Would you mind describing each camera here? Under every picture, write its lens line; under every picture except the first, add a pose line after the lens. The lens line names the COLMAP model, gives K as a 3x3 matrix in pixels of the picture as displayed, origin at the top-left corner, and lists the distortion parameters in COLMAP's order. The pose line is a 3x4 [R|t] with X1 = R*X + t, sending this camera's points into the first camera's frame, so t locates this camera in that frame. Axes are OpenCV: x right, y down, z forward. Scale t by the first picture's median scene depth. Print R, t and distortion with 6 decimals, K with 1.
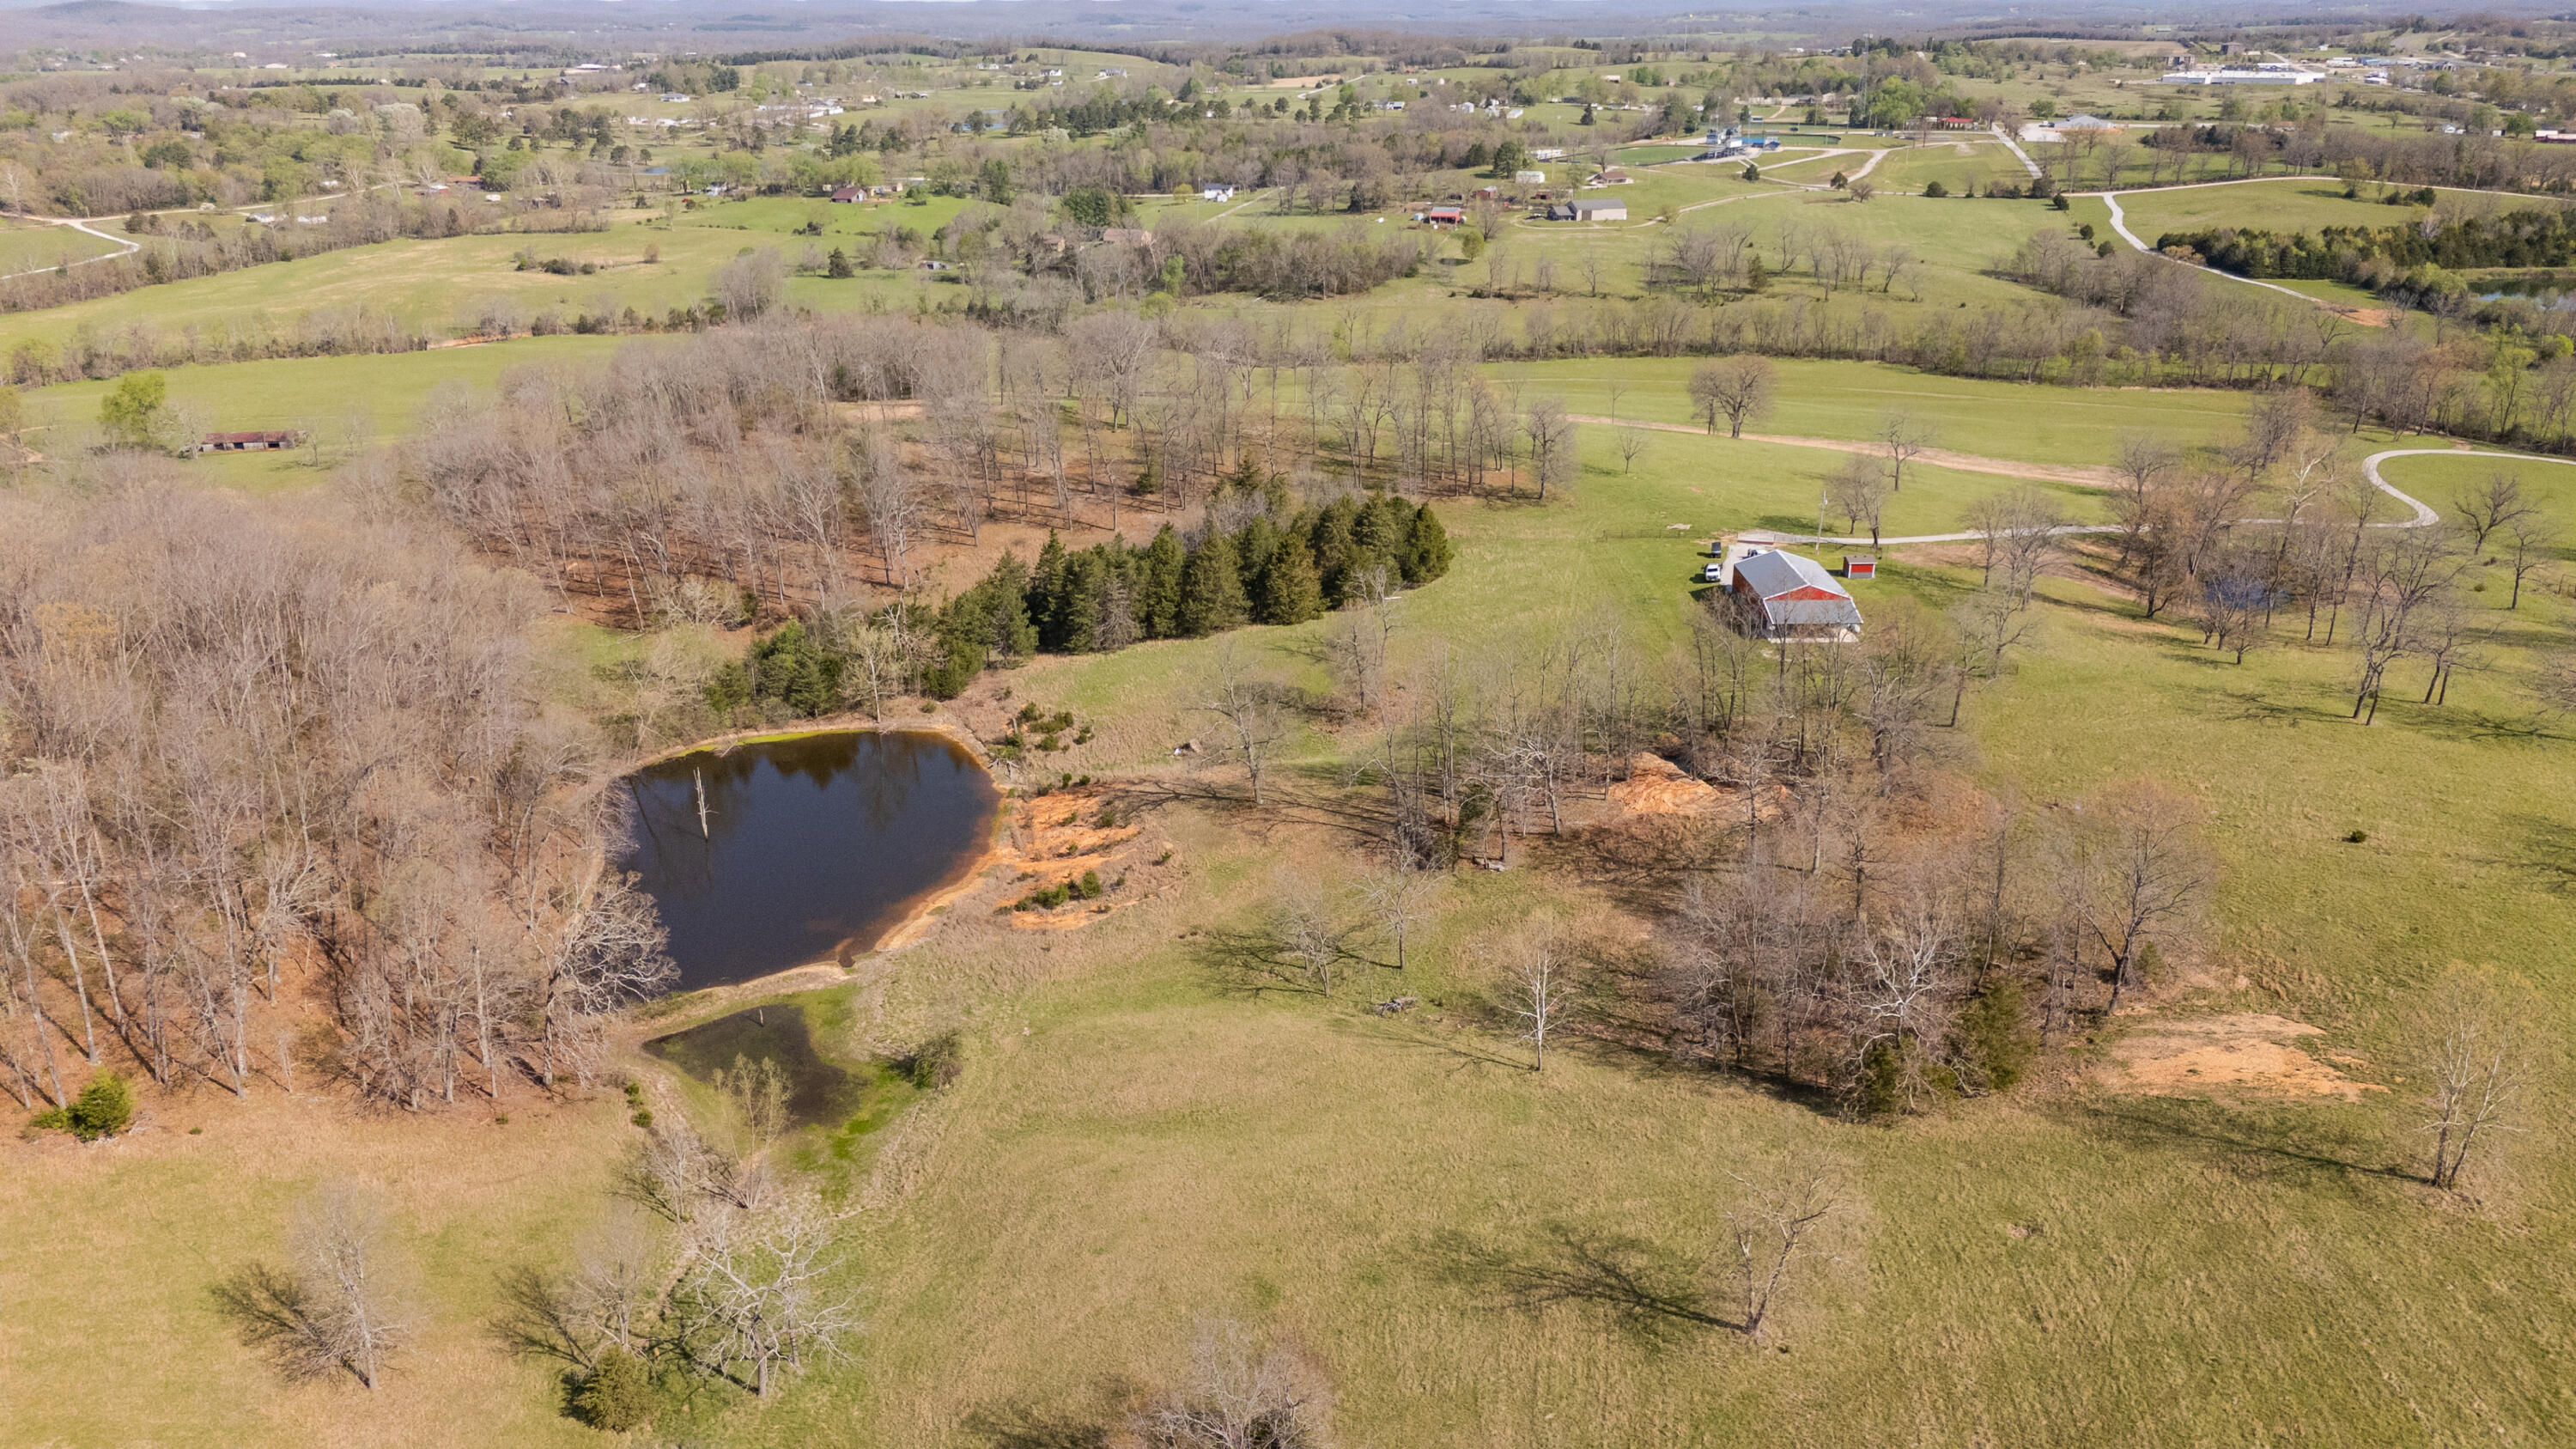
lens RADIAL K [[1885.7, 0, 1291.2], [0, 1885.7, 745.1], [0, 0, 1]] dist [0.073717, -0.065406]
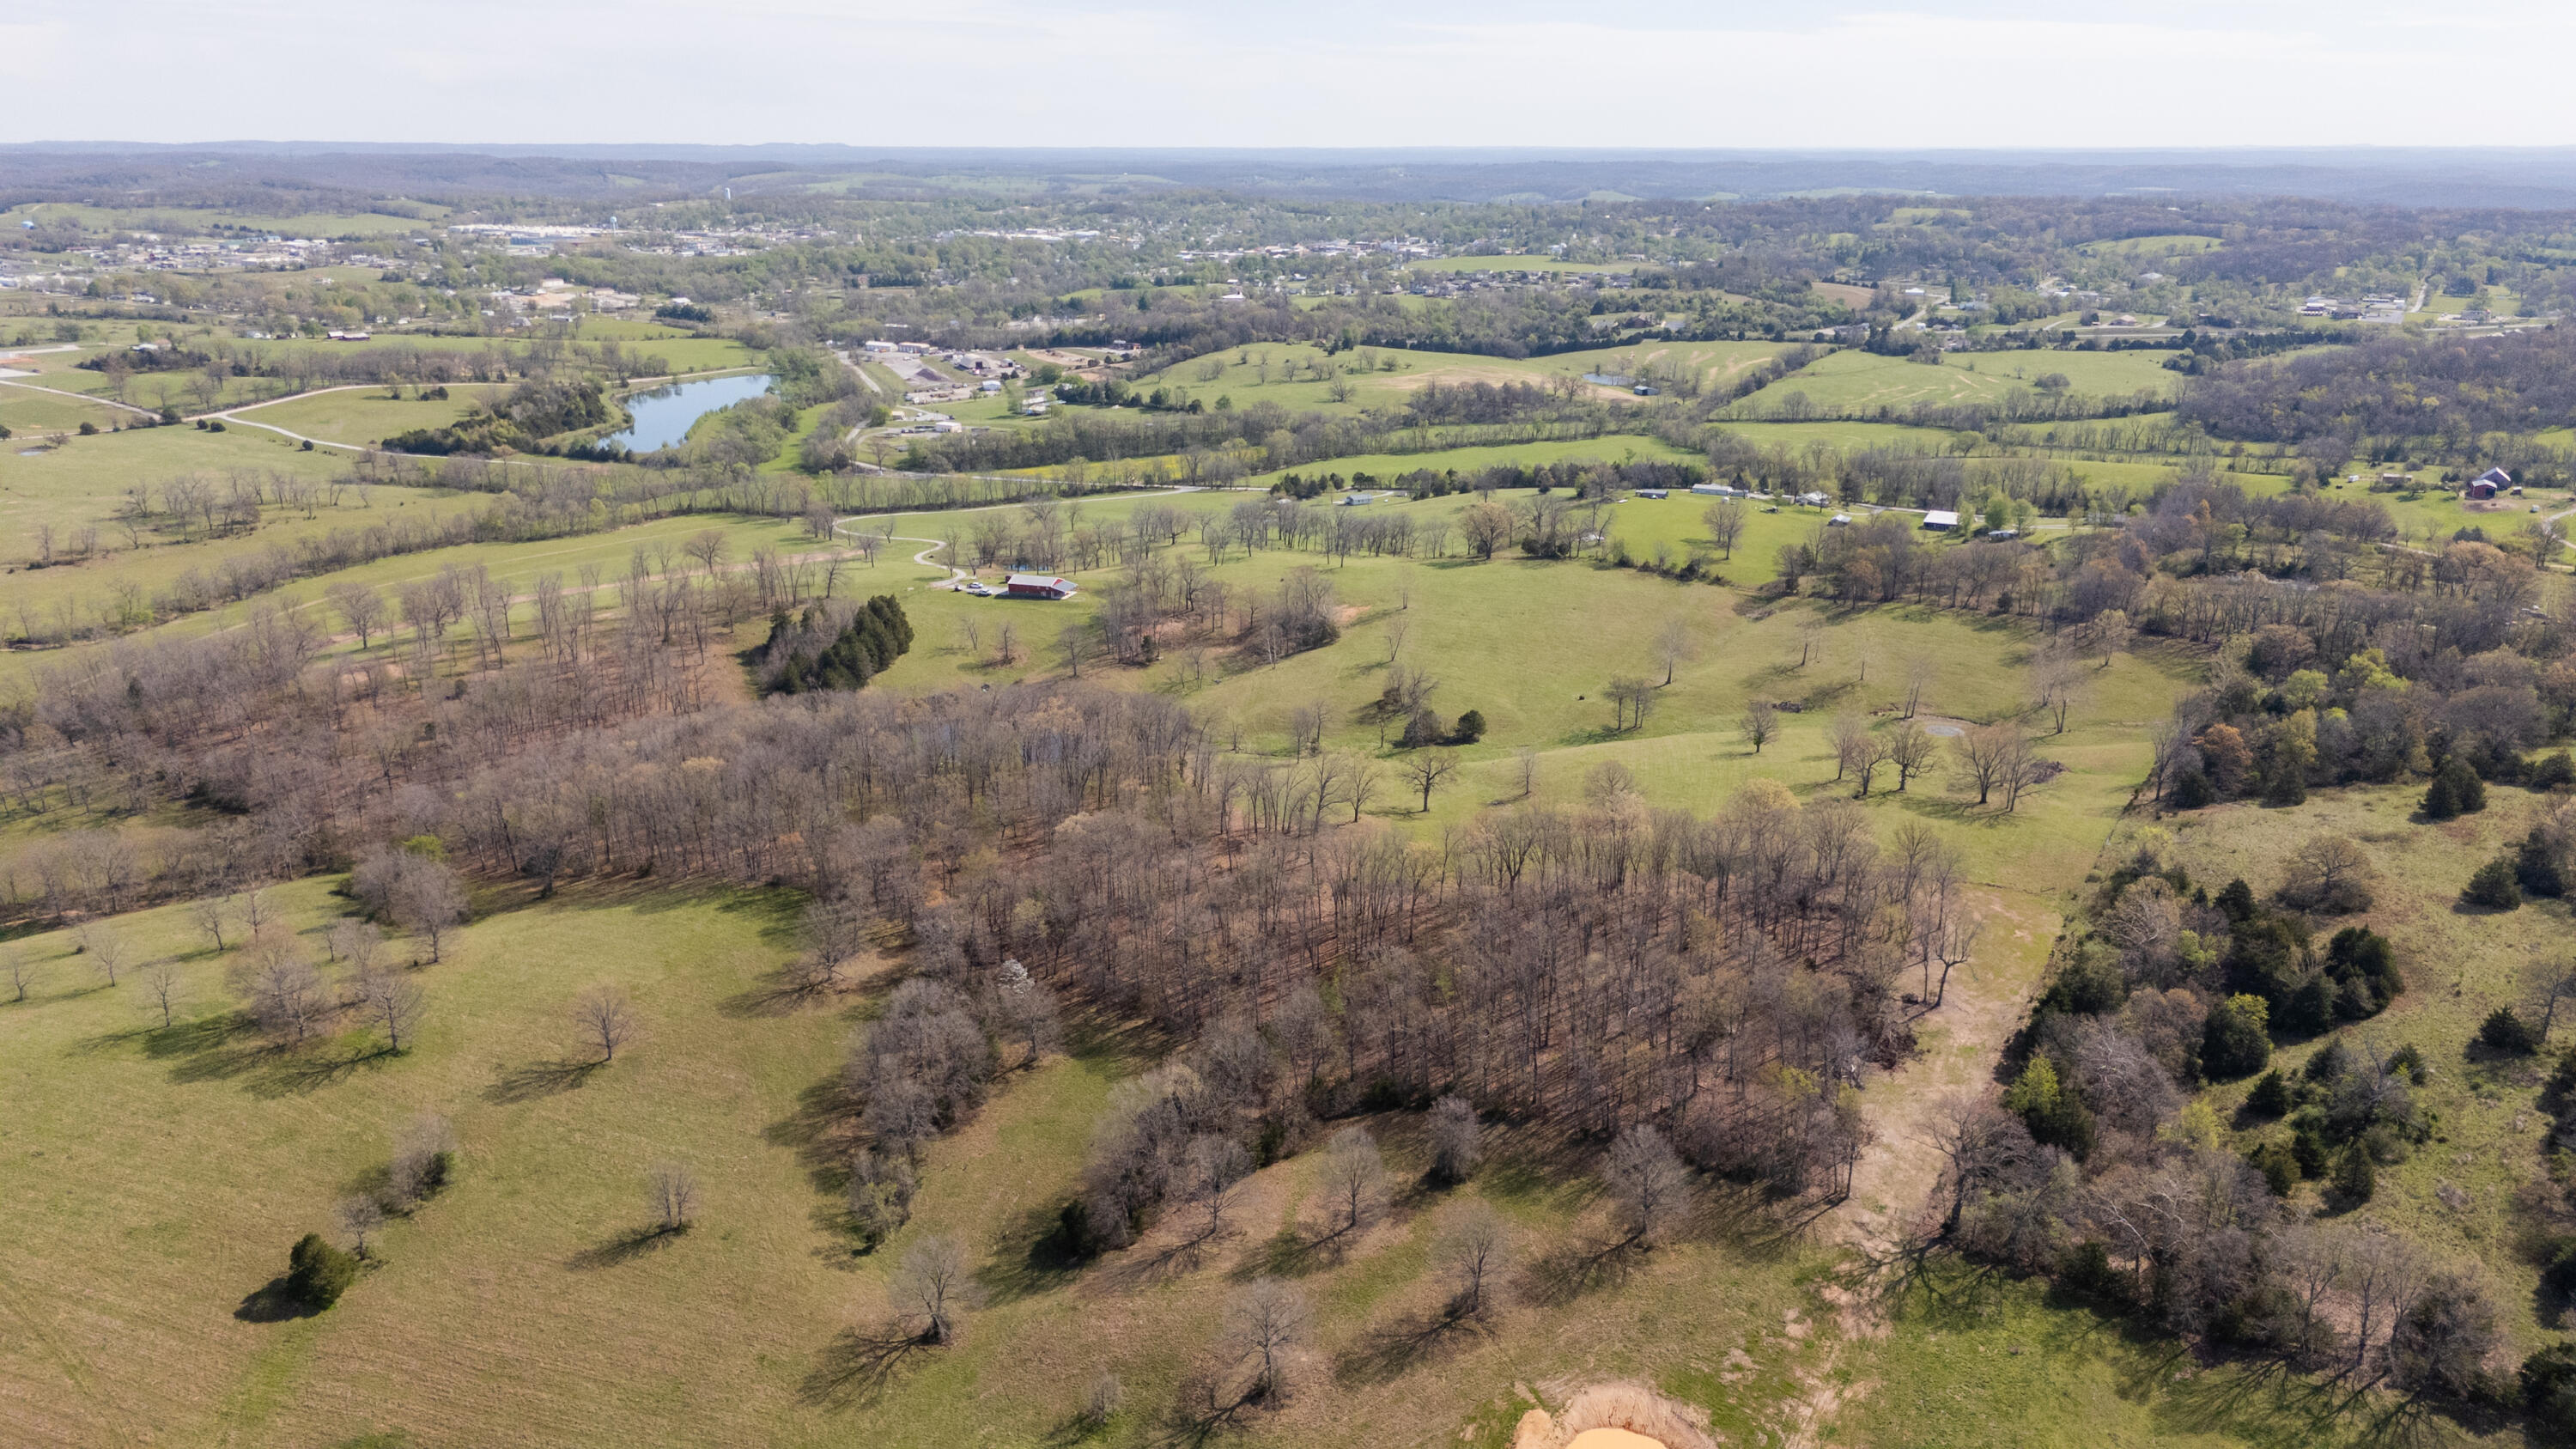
lens RADIAL K [[1885.7, 0, 1297.5], [0, 1885.7, 741.7], [0, 0, 1]] dist [0.073717, -0.065406]
pose [[0.298397, -0.288142, 0.909909, -0.656924], [0.345759, 0.921220, 0.178335, -0.069541], [-0.889612, 0.261394, 0.374517, -0.086270]]
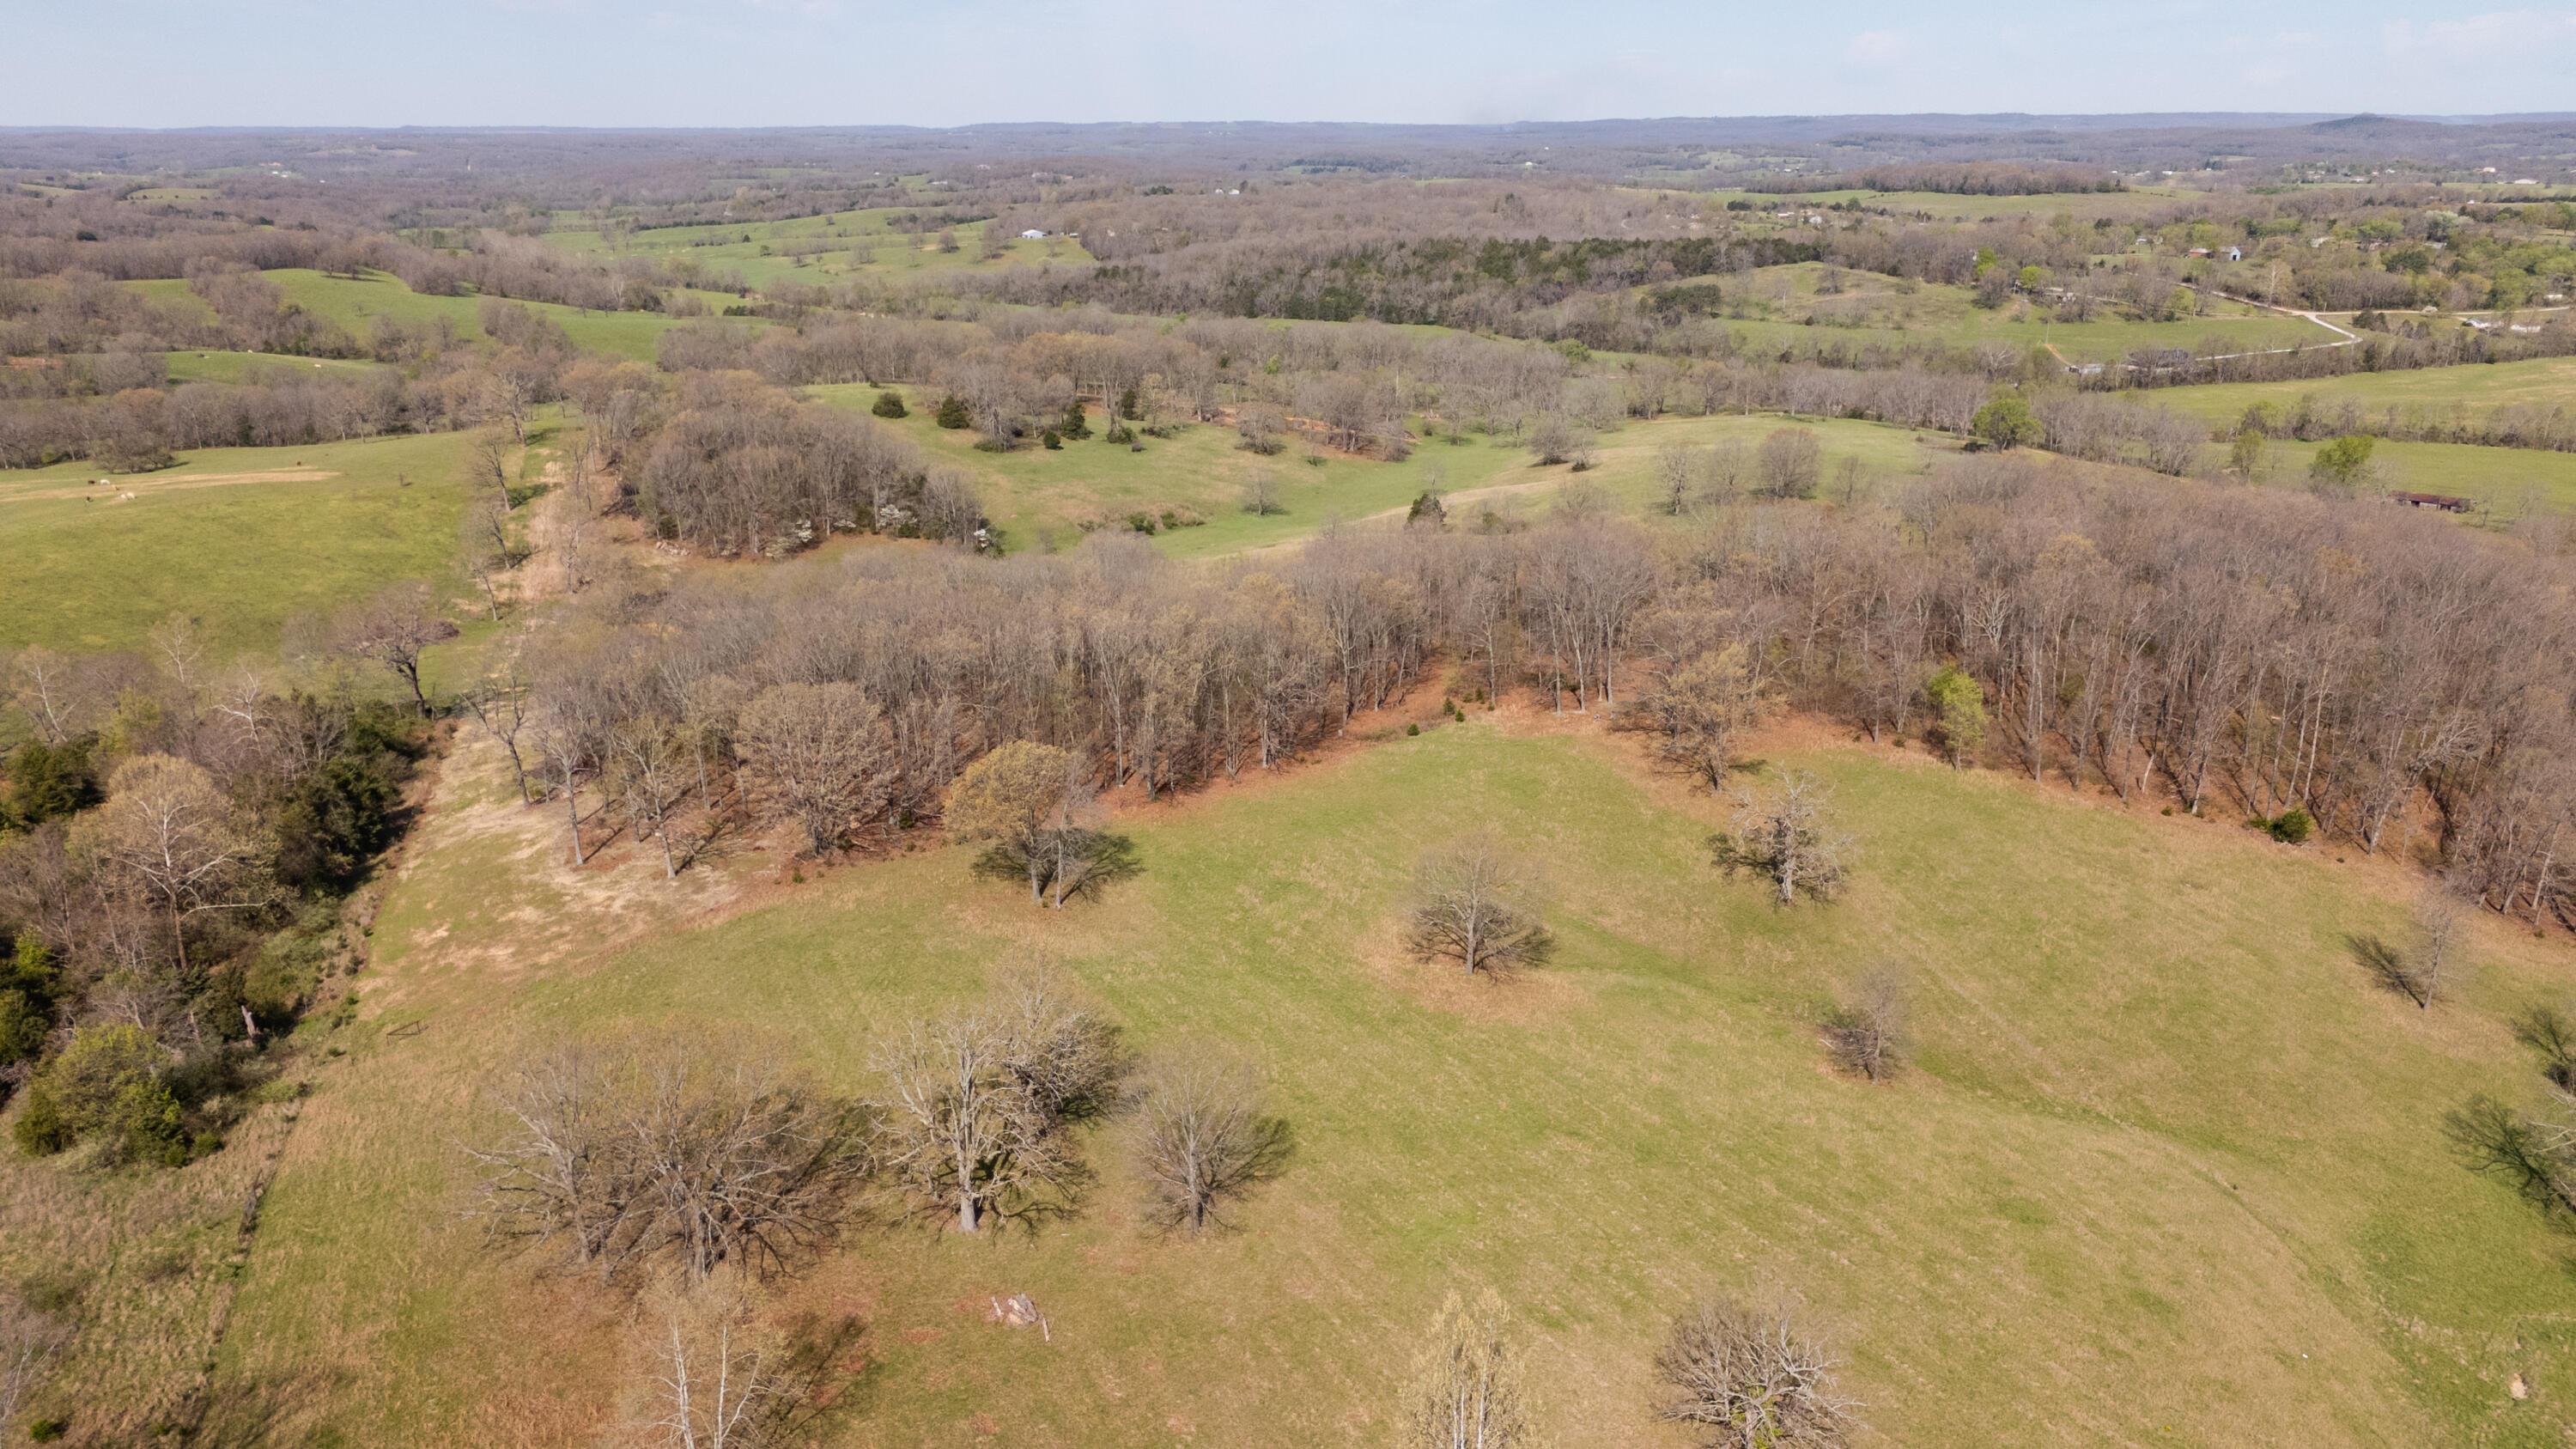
lens RADIAL K [[1885.7, 0, 1295.9], [0, 1885.7, 737.2], [0, 0, 1]] dist [0.073717, -0.065406]
pose [[0.533459, 0.261098, -0.804518, 0.039493], [-0.305791, 0.946361, 0.104368, 0.037563], [0.788614, 0.190338, 0.584687, -0.115262]]
